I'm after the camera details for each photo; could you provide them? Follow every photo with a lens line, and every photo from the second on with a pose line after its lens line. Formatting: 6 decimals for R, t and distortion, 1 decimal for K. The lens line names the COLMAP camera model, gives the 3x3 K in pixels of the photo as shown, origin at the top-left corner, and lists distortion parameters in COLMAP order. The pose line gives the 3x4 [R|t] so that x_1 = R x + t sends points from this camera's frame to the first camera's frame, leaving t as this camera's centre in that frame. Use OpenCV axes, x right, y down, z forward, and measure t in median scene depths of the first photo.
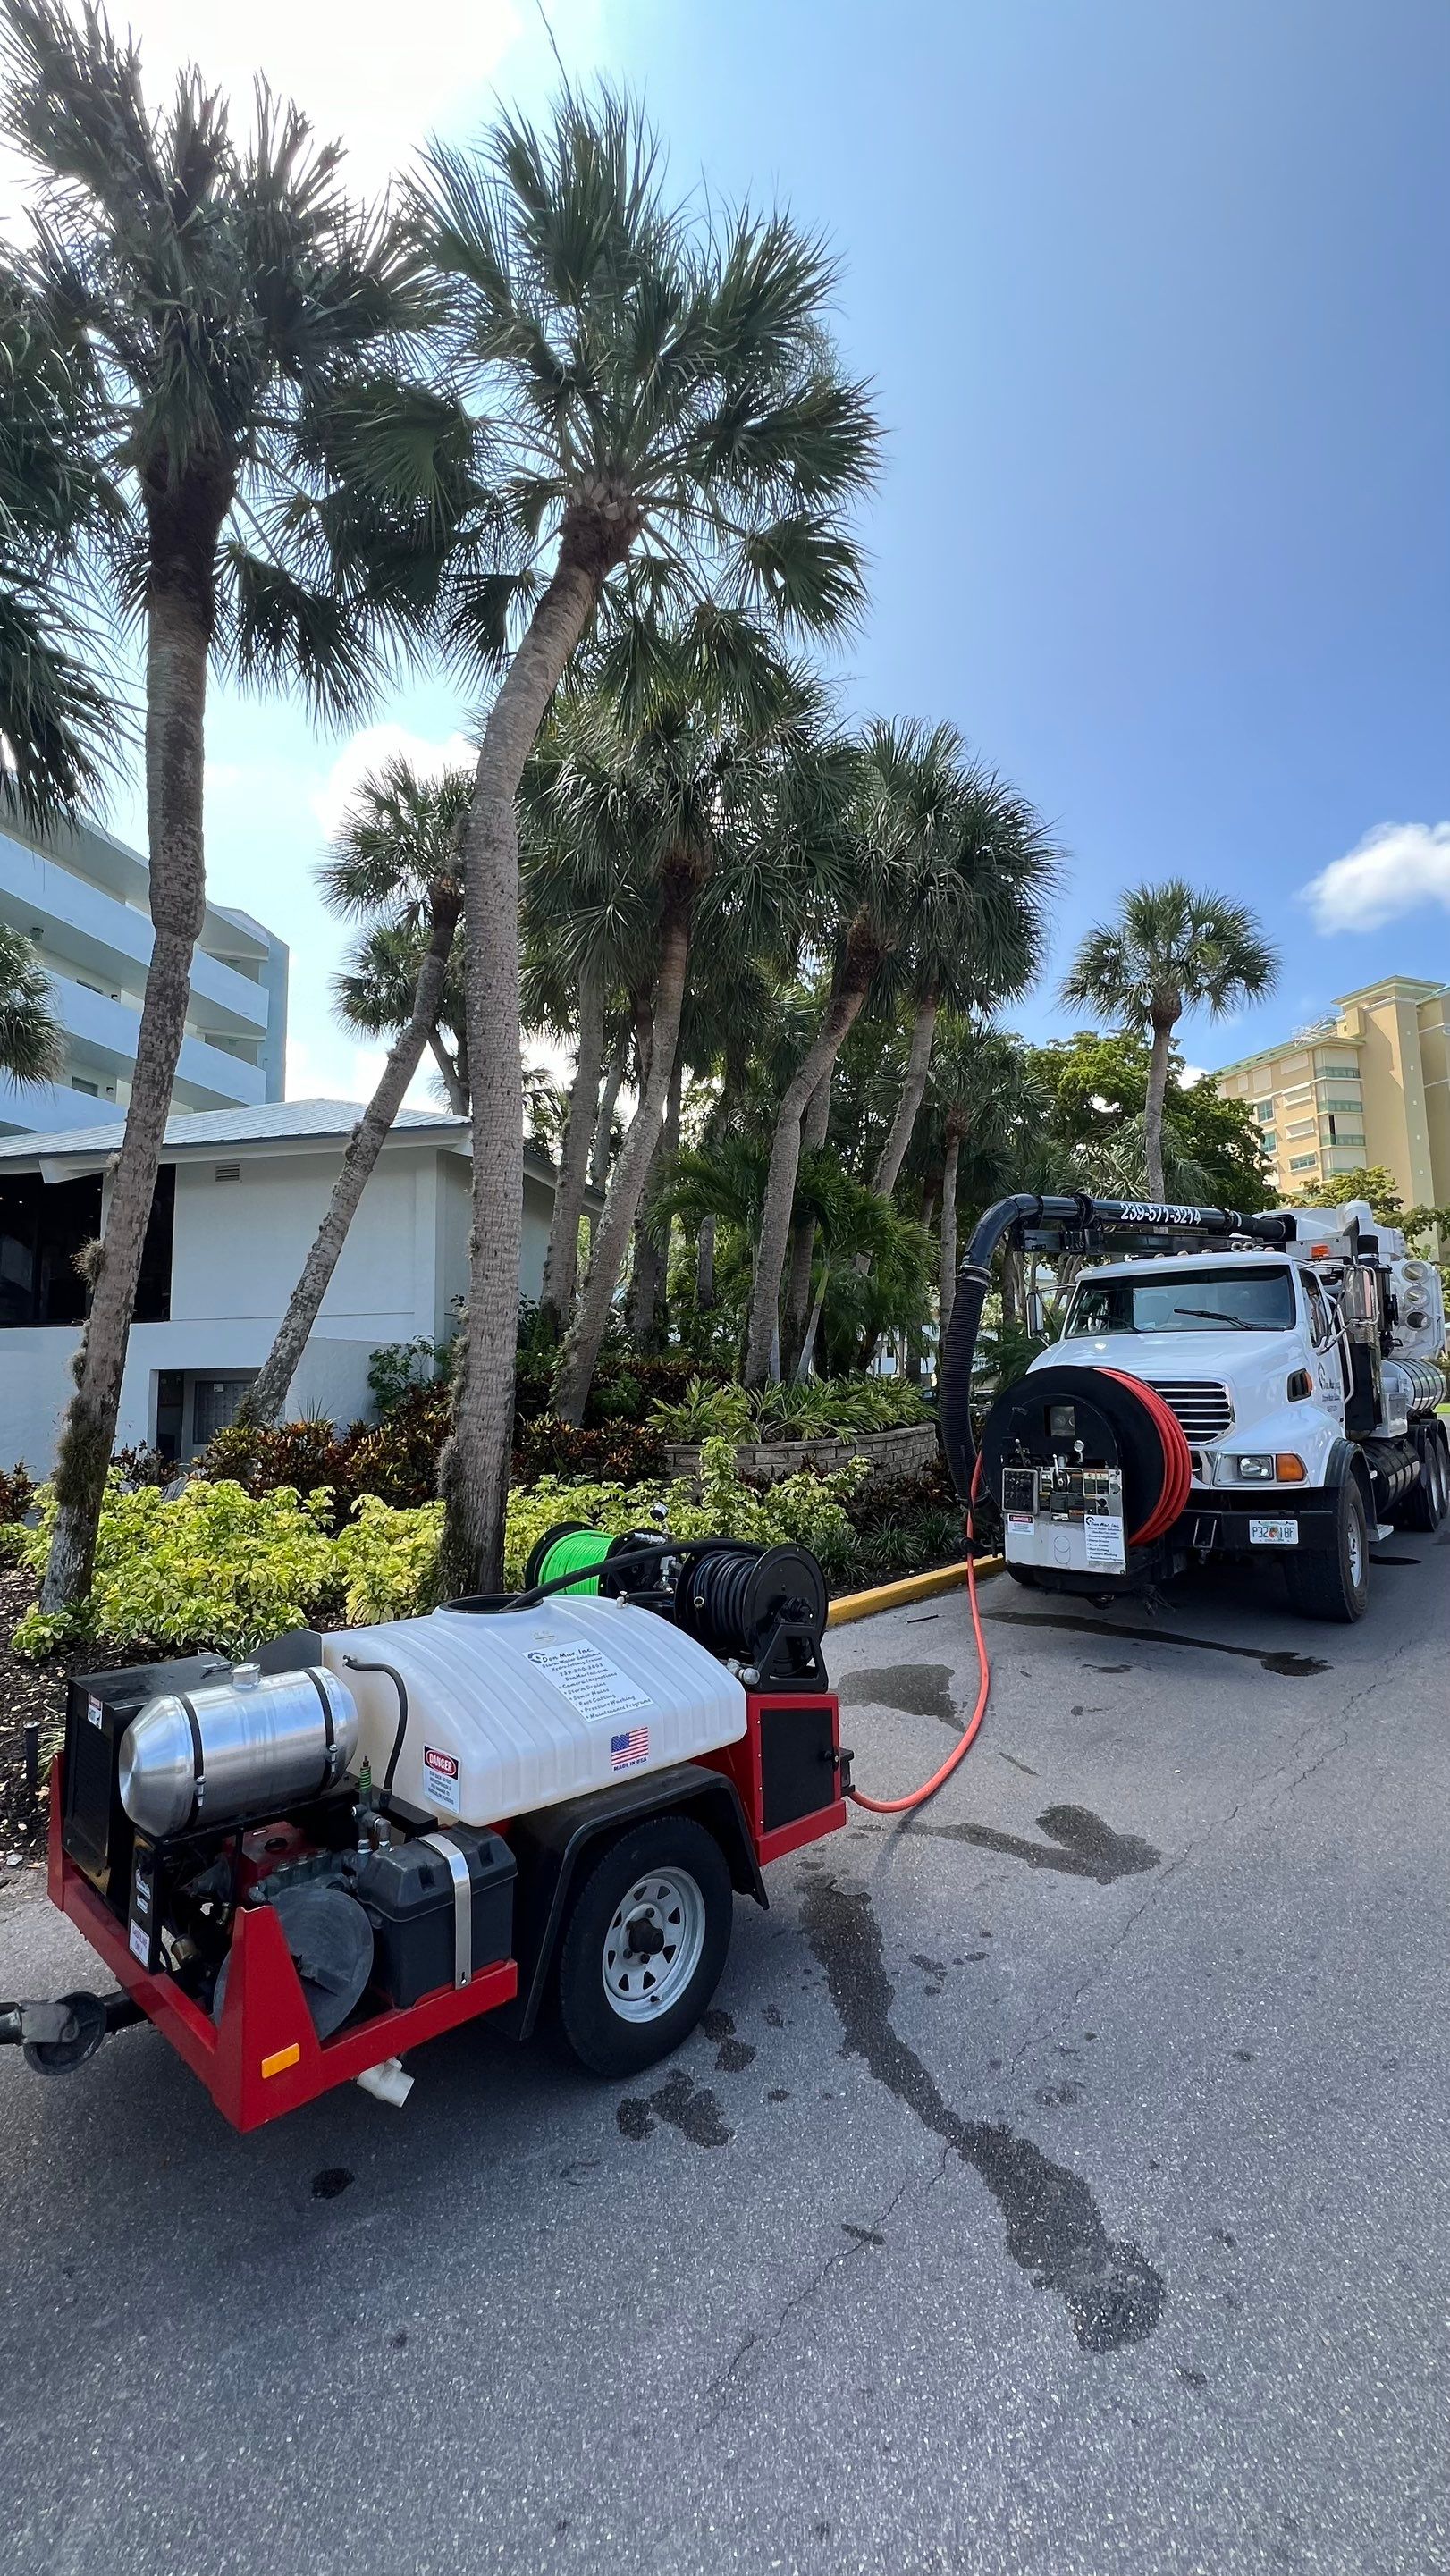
lens RADIAL K [[1036.7, 0, 723.2], [0, 1036.7, 1289.3], [0, 0, 1]] dist [-0.001537, 0.000238]
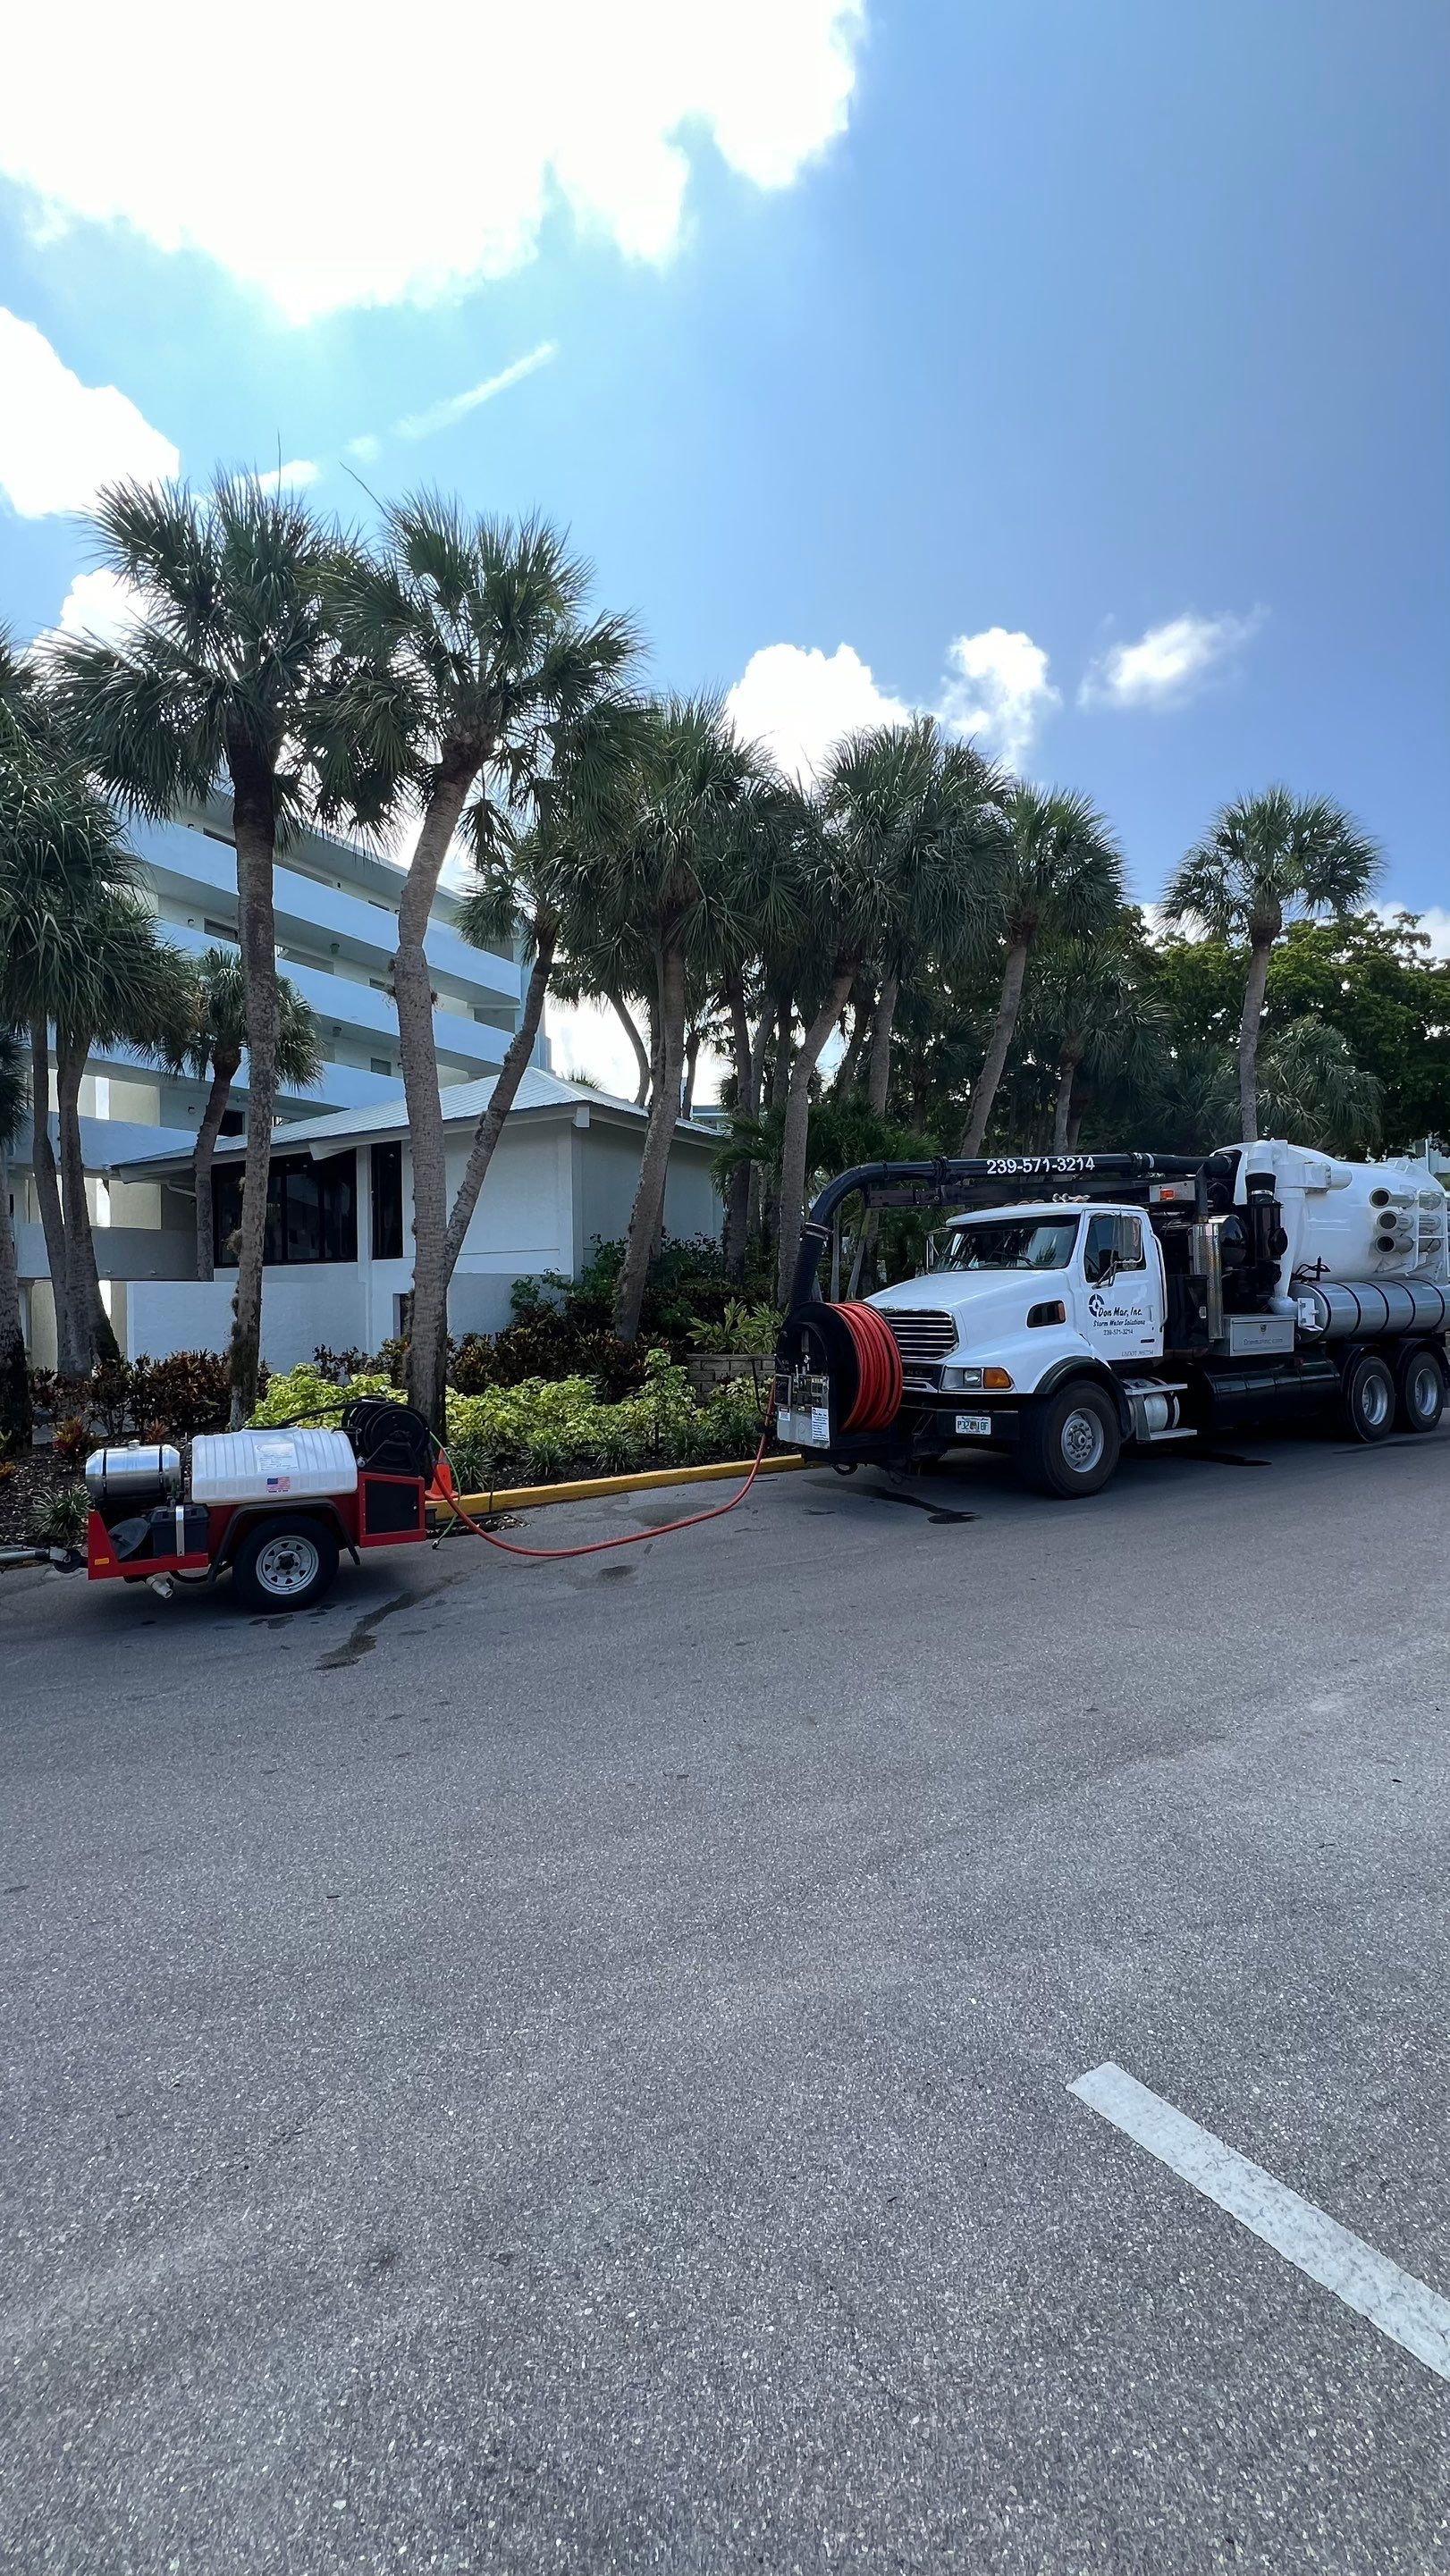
lens RADIAL K [[1036.7, 0, 726.0], [0, 1036.7, 1294.3], [0, 0, 1]] dist [-0.001537, 0.000238]
pose [[0.950836, -0.004694, -0.309658, 0.642300], [0.034102, 0.995392, 0.089624, -0.064284], [0.307810, -0.095777, 0.946615, -0.346114]]
